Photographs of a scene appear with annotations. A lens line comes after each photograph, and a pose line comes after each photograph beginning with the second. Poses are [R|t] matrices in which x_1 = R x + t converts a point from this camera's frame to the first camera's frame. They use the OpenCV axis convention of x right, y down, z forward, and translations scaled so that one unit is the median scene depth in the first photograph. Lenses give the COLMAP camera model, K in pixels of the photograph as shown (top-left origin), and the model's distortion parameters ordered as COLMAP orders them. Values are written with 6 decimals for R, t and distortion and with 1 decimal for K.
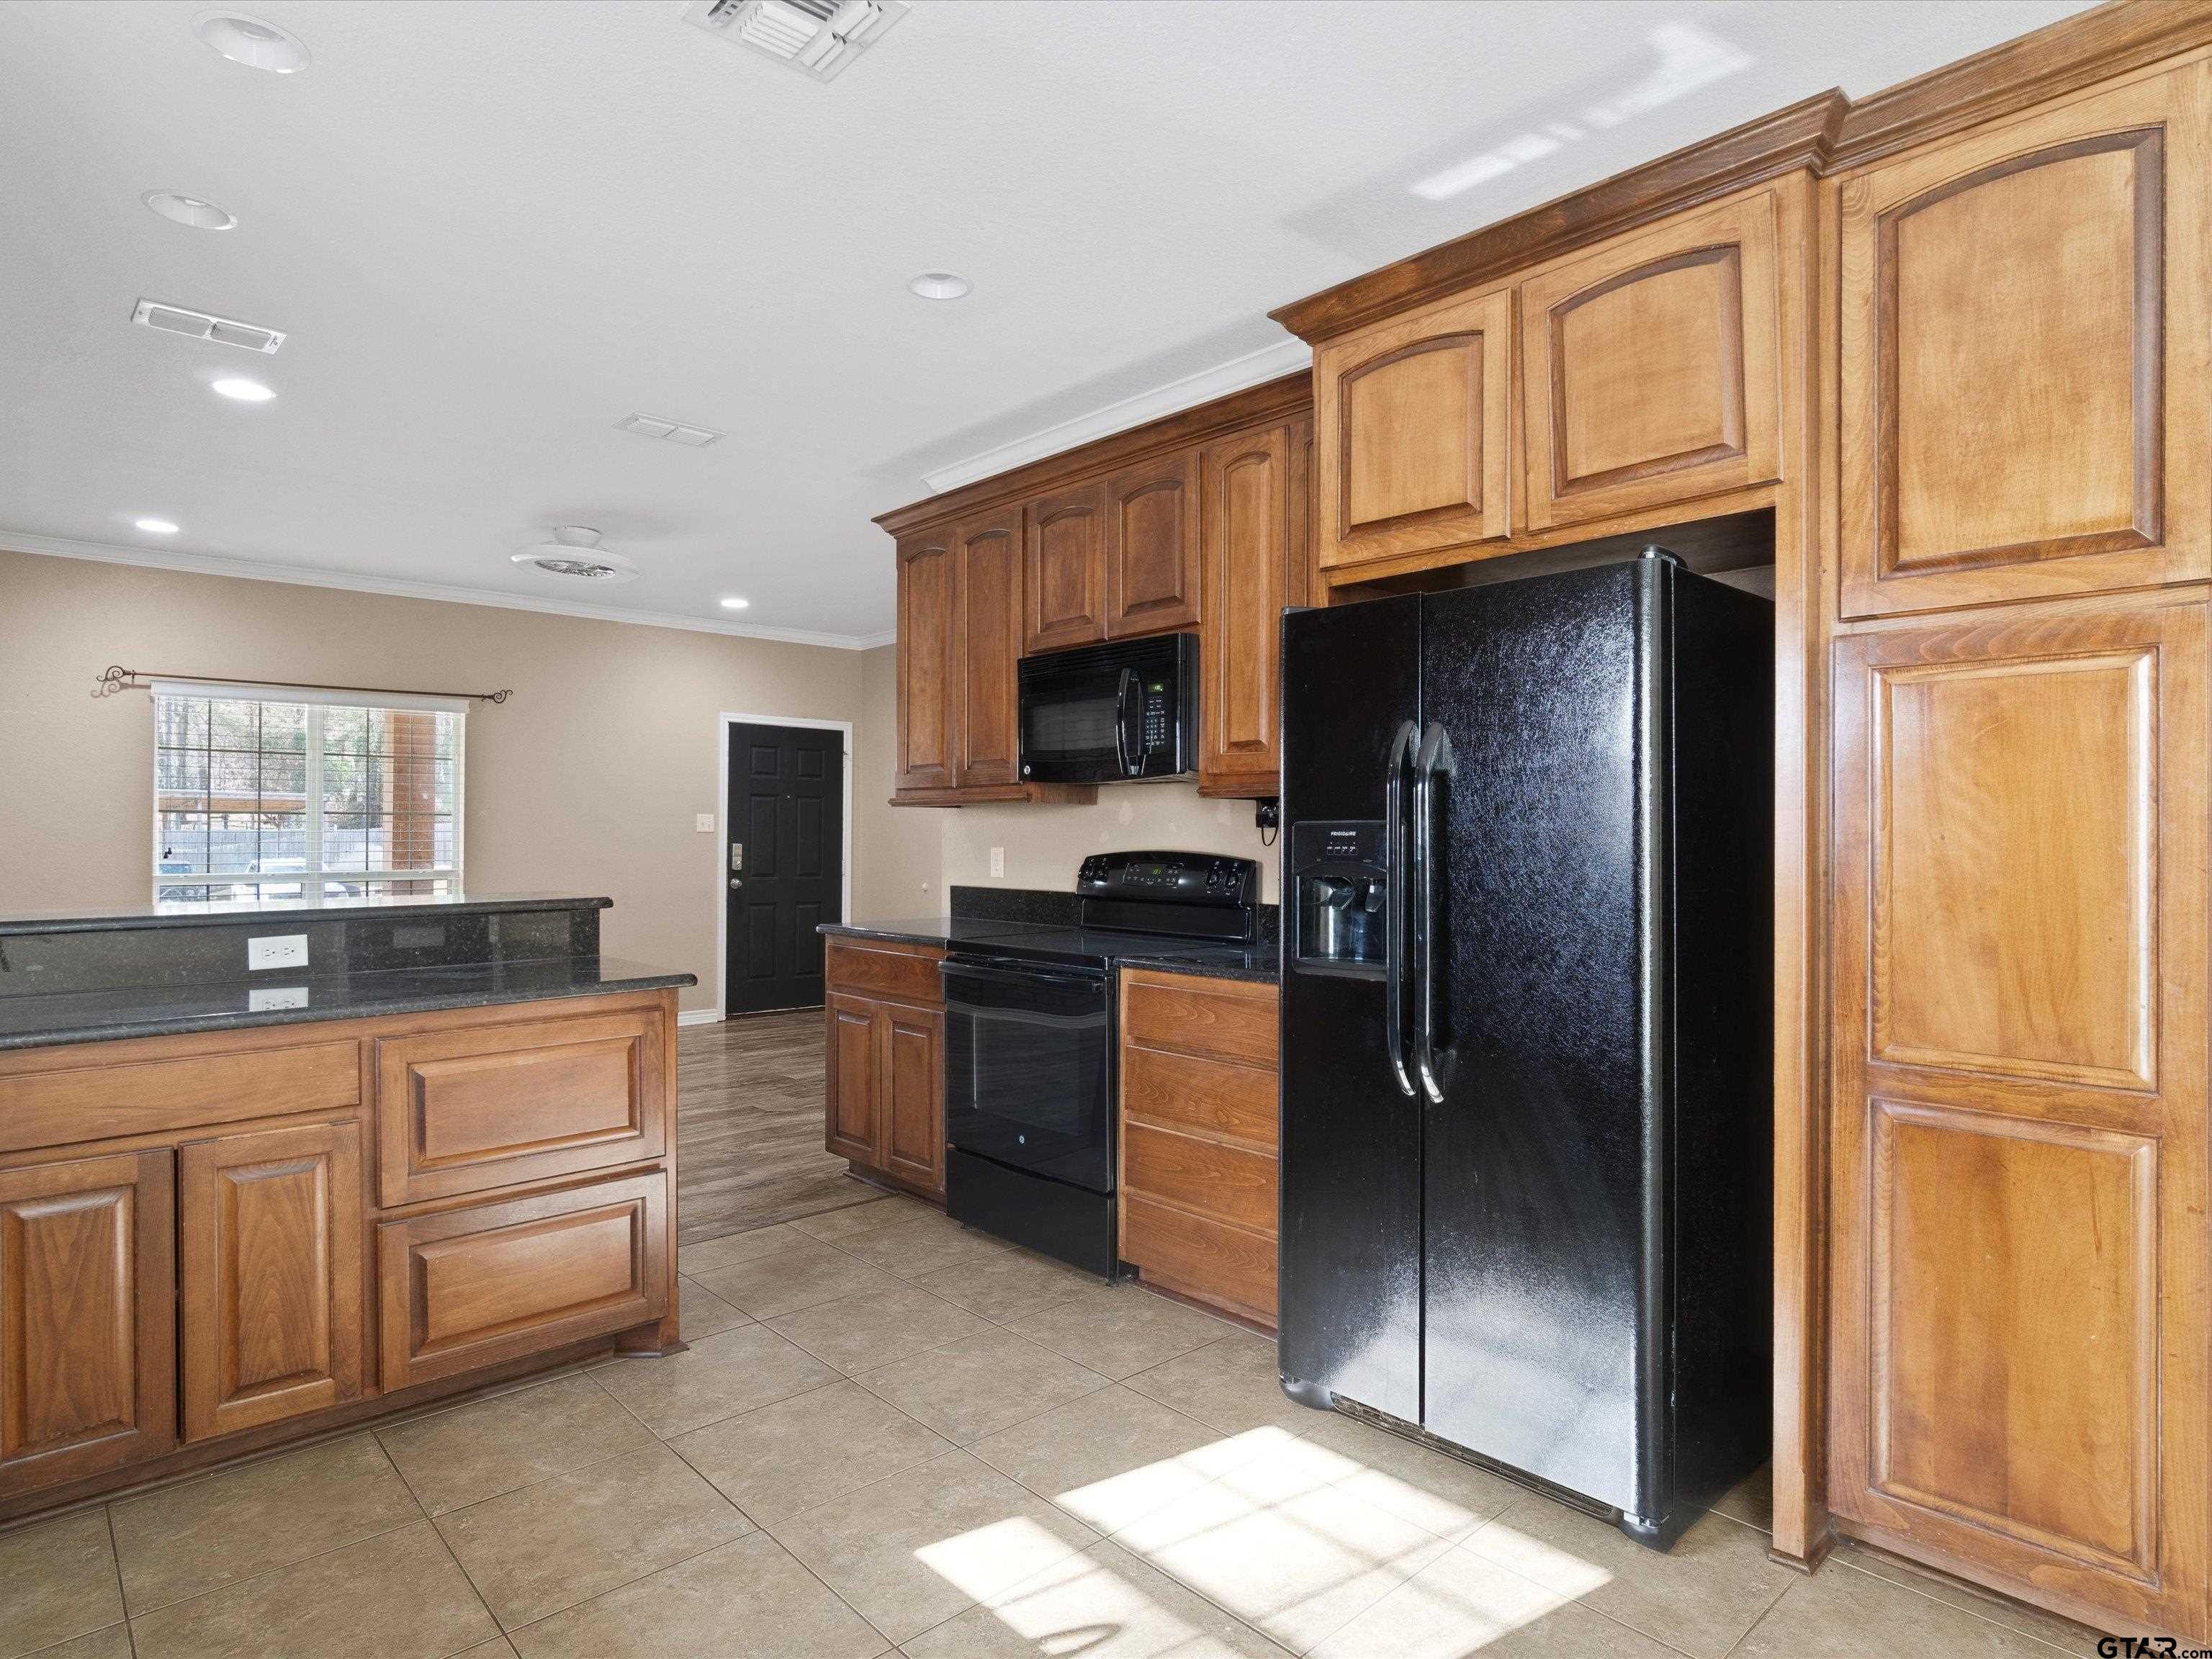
lens RADIAL K [[1142.7, 0, 1041.1], [0, 1142.7, 830.1], [0, 0, 1]] dist [-0.002120, 0.000166]
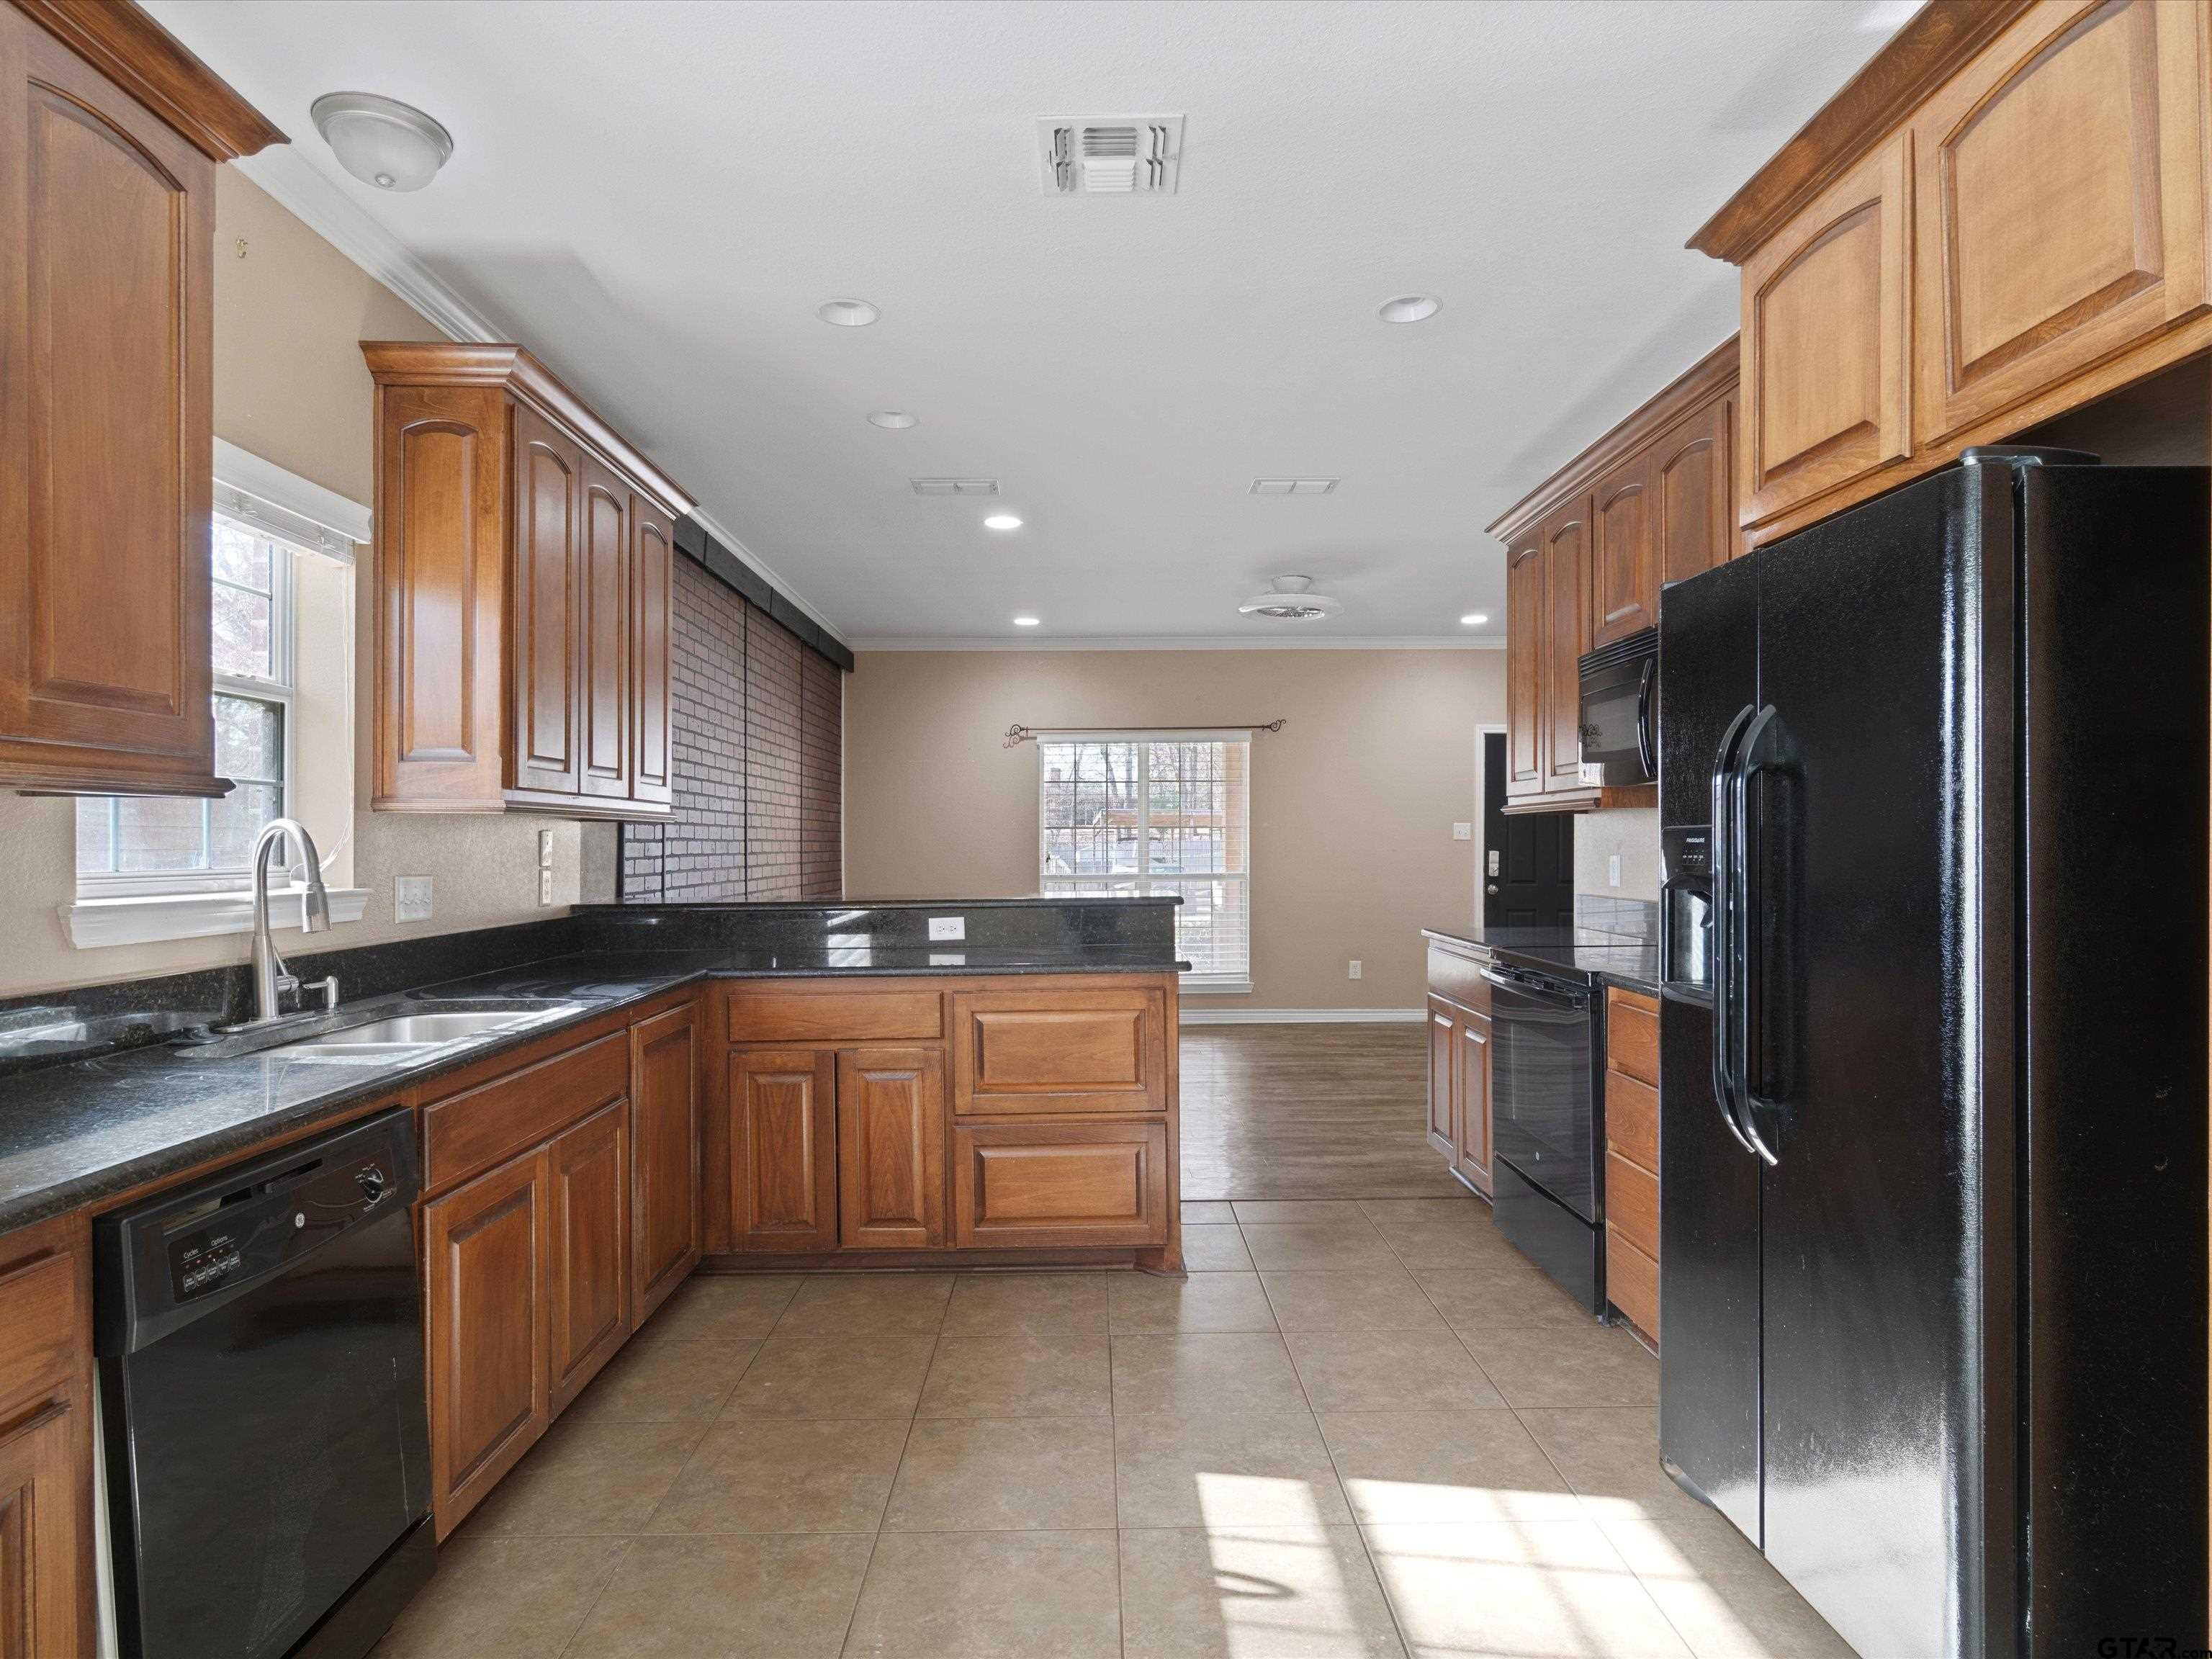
lens RADIAL K [[1081.9, 0, 1104.9], [0, 1081.9, 844.1], [0, 0, 1]] dist [0.010985, -0.000584]
pose [[0.792520, -0.005223, -0.609824, 0.380505], [0.008624, 0.999959, 0.002644, 0.000478], [0.609785, -0.007354, 0.792533, 0.070480]]
